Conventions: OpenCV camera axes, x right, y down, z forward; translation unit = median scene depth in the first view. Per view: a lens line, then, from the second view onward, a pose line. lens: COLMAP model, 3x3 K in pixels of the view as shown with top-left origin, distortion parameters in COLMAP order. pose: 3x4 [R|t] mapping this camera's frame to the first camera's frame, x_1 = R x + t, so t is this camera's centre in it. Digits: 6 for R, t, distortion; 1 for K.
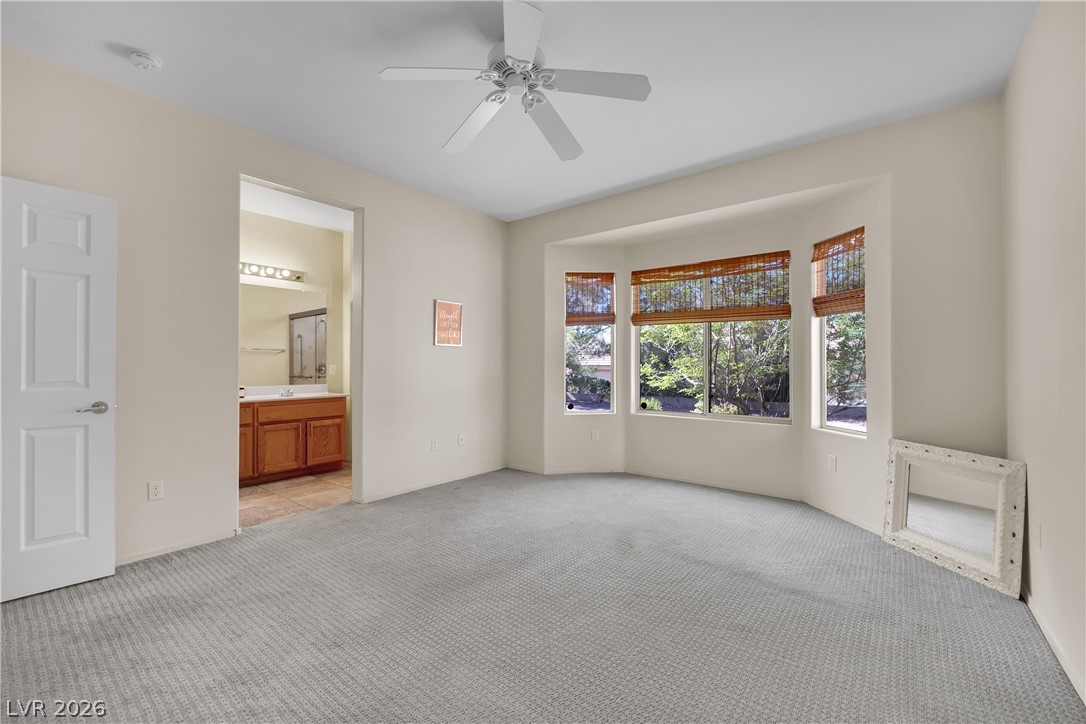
lens RADIAL K [[452.5, 0, 542.5], [0, 452.5, 363.0], [0, 0, 1]] dist [-0.021112, -0.000523]
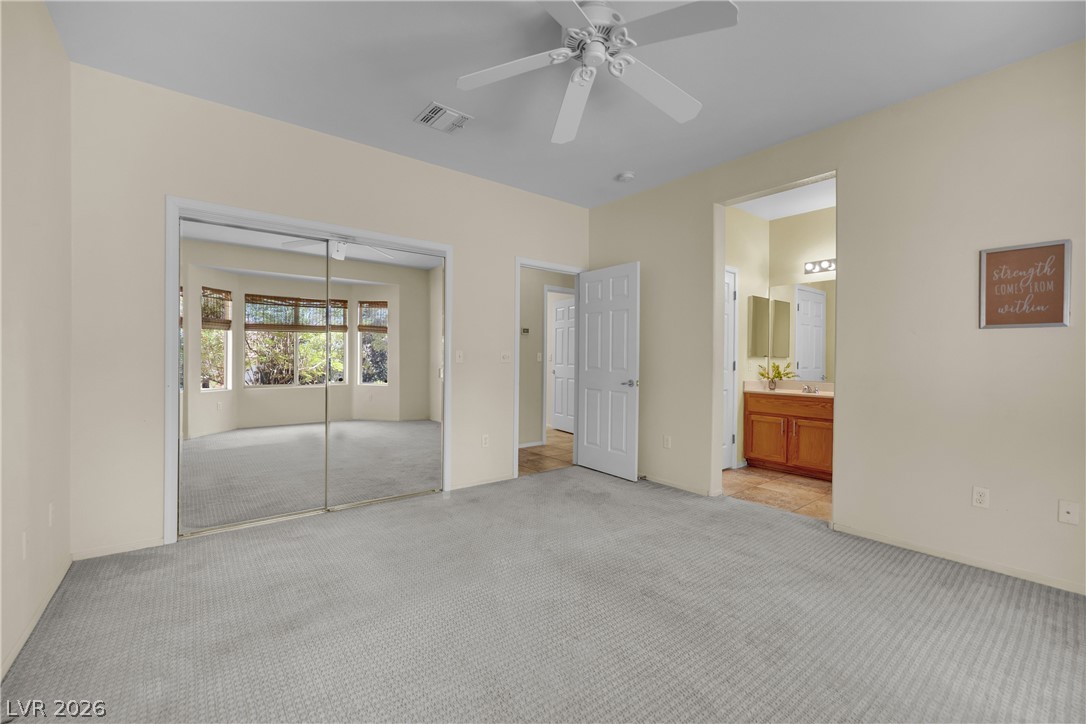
lens RADIAL K [[452.5, 0, 541.1], [0, 452.5, 358.5], [0, 0, 1]] dist [-0.021112, -0.000523]
pose [[-0.223004, -0.001027, -0.974817, 0.543421], [-0.005930, 0.999982, 0.000303, 0.003226], [0.974800, 0.005848, -0.223006, 0.690565]]
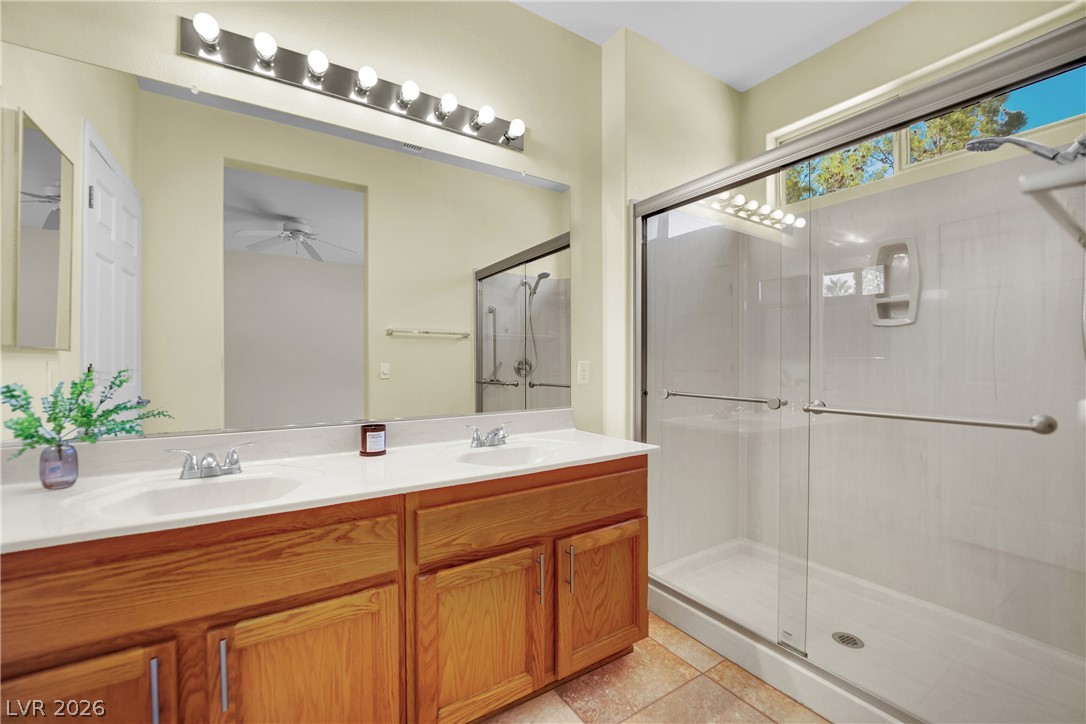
lens RADIAL K [[452.5, 0, 542.5], [0, 452.5, 360.9], [0, 0, 1]] dist [-0.021112, -0.000523]
pose [[0.946925, -0.001892, -0.321450, -0.434562], [0.003779, 0.999979, 0.005246, 0.002522], [0.321434, -0.006183, 0.946912, 0.703583]]
